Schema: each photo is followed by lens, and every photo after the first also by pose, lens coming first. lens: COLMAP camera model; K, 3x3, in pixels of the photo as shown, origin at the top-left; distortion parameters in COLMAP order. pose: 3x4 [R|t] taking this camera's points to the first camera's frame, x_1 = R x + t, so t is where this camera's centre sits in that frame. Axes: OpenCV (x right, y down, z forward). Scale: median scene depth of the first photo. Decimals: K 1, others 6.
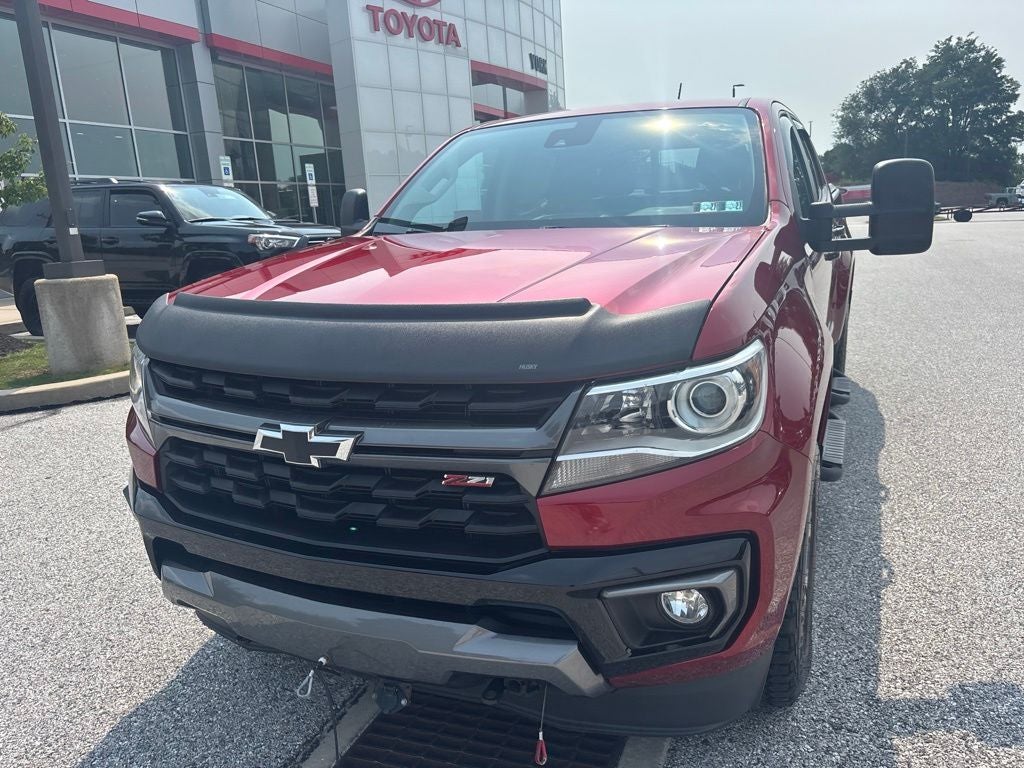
lens RADIAL K [[776.2, 0, 515.2], [0, 776.2, 387.3], [0, 0, 1]] dist [0.049481, -0.055311]
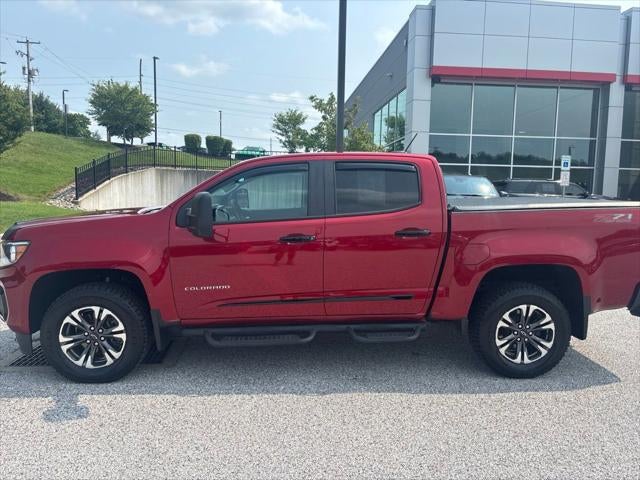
lens RADIAL K [[485.1, 0, 318.8], [0, 485.1, 238.7], [0, 0, 1]] dist [0.049481, -0.055311]
pose [[0.450365, 0.141815, -0.881510, 1.090150], [-0.229908, 0.972431, 0.038982, -0.177371], [0.862736, 0.185110, 0.470553, 0.411664]]
